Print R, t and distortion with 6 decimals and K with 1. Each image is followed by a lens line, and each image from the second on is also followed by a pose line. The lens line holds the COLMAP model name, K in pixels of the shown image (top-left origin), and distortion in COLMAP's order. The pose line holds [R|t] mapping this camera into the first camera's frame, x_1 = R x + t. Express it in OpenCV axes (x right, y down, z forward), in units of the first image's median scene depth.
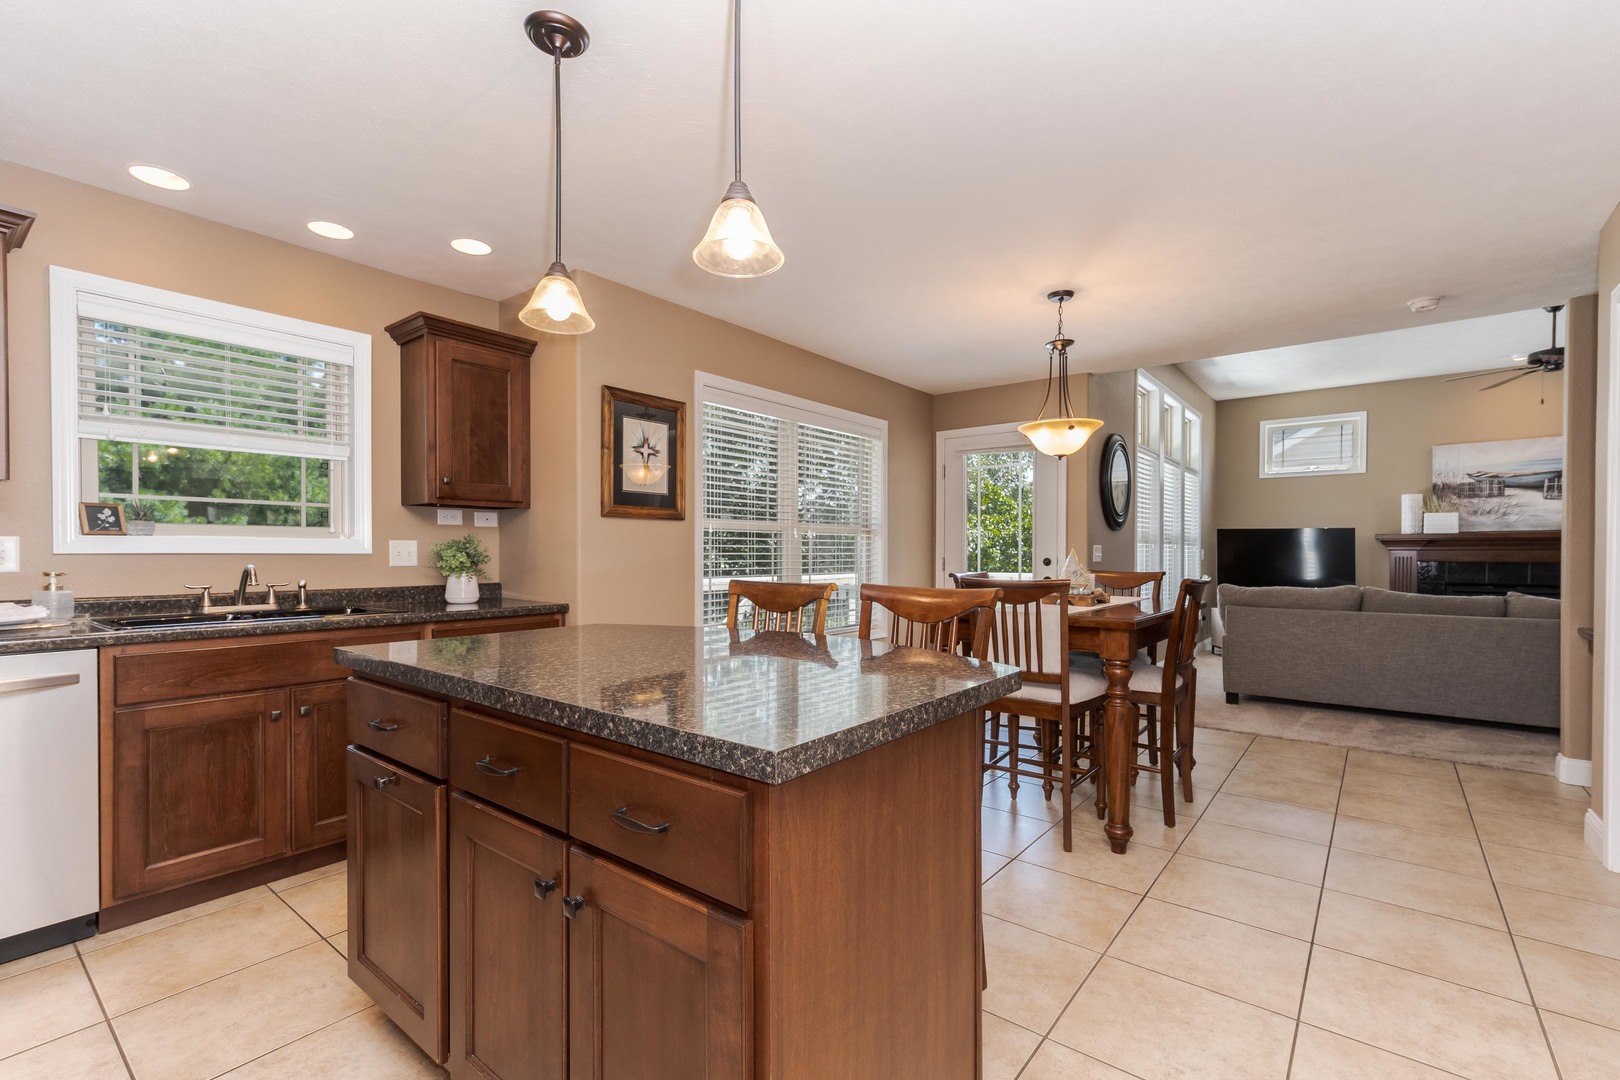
lens RADIAL K [[712.1, 0, 804.1], [0, 712.1, 557.1], [0, 0, 1]] dist [0.003820, 0.001092]
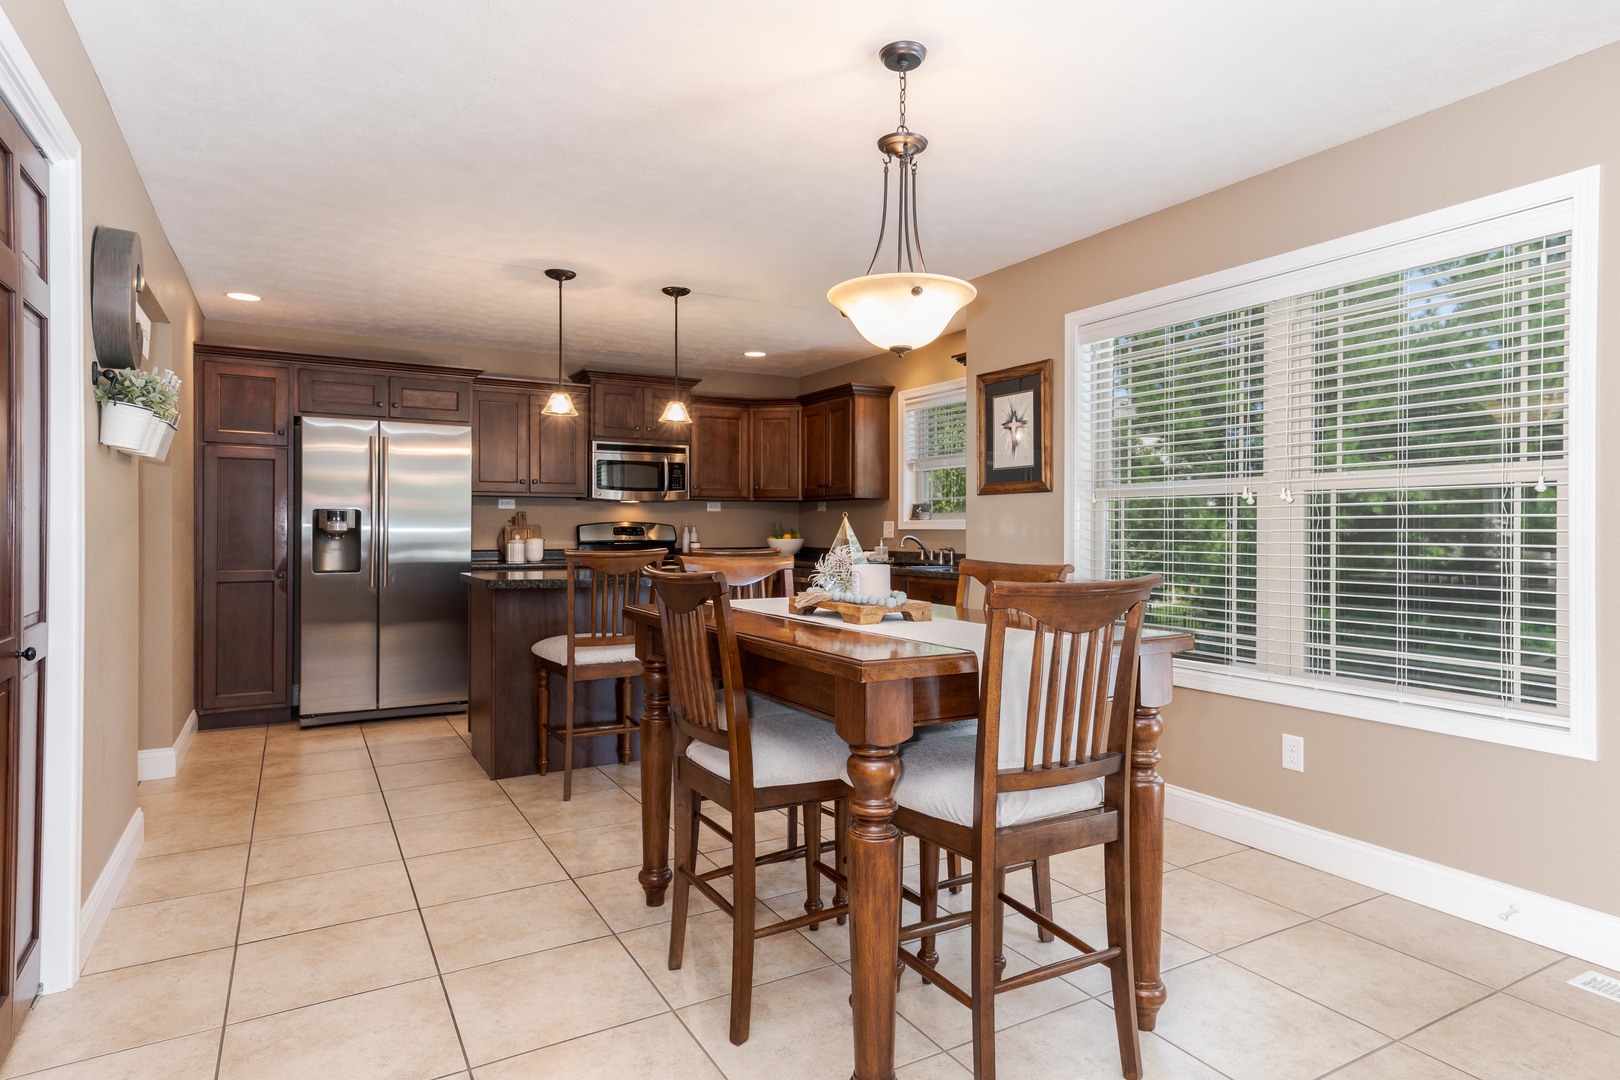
lens RADIAL K [[876.5, 0, 818.3], [0, 876.5, 539.3], [0, 0, 1]] dist [-0.007183, 0.000310]
pose [[-0.366558, 0.012156, -0.930316, 1.005232], [-0.004173, 0.999883, 0.014709, -0.008822], [0.930386, 0.009274, -0.366464, 1.202097]]
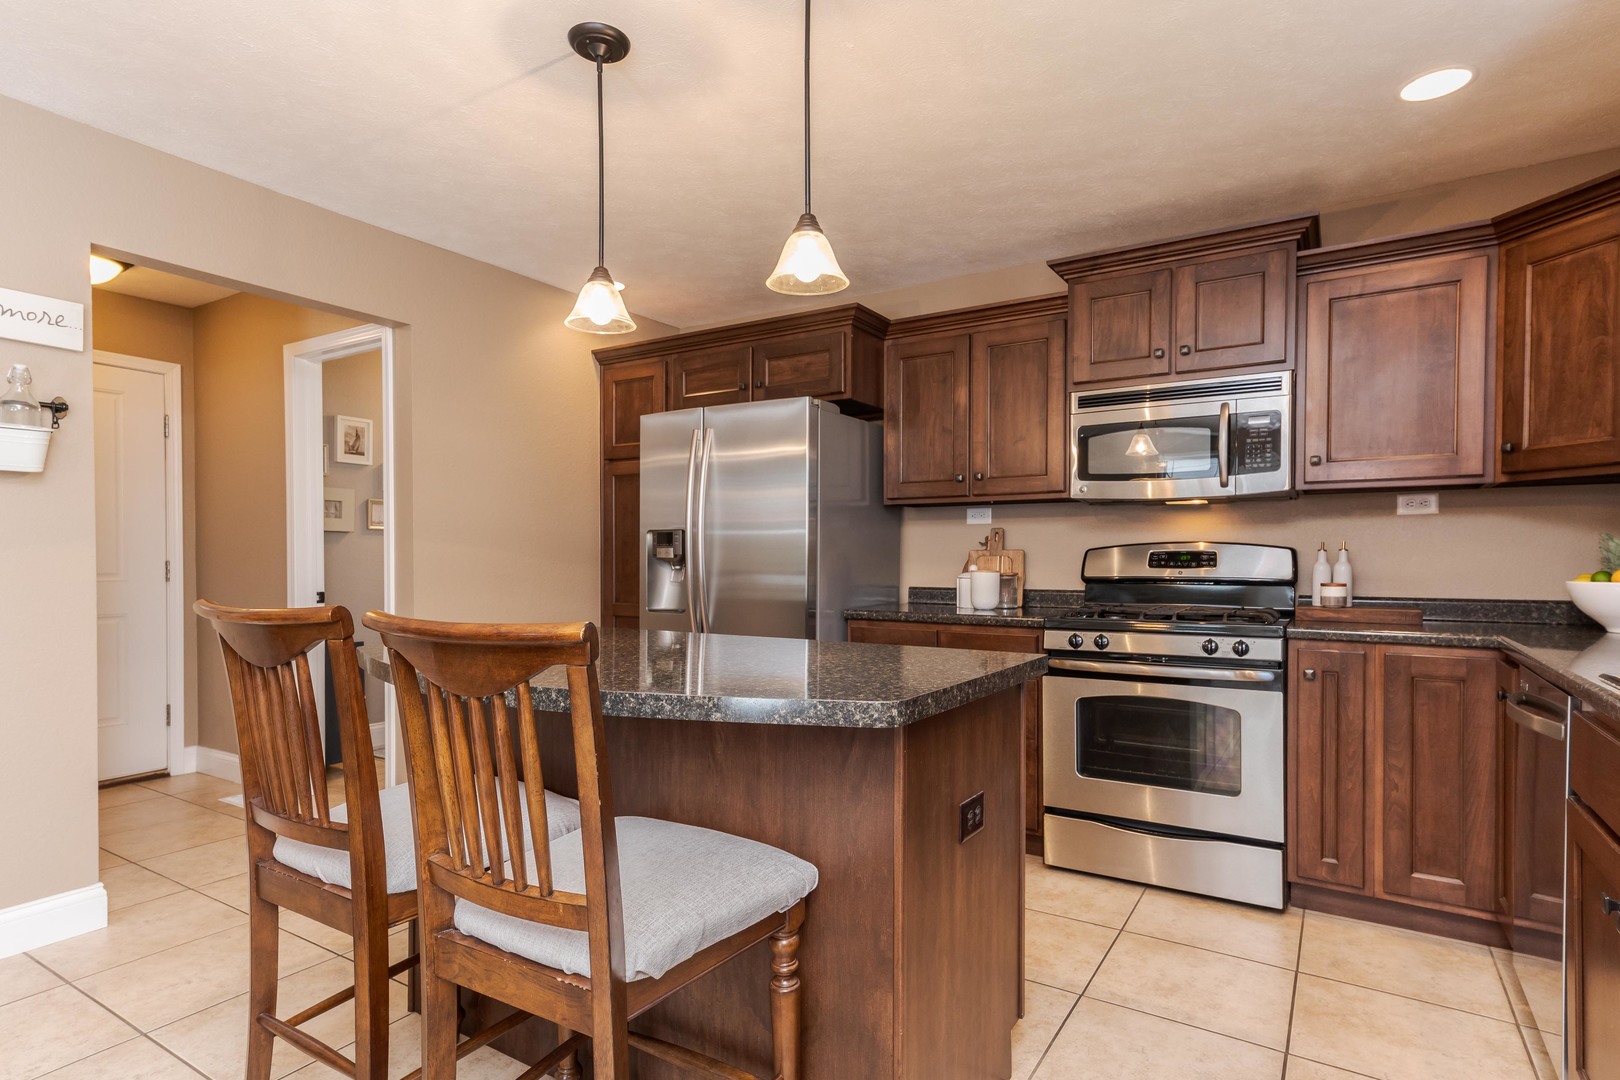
lens RADIAL K [[843.0, 0, 808.4], [0, 843.0, 570.8], [0, 0, 1]] dist [0.015101, 0.000352]
pose [[-0.994370, 0.002666, -0.105927, -0.117461], [0.000604, 0.999810, 0.019489, -0.003618], [0.105959, 0.019315, -0.994183, 1.016419]]
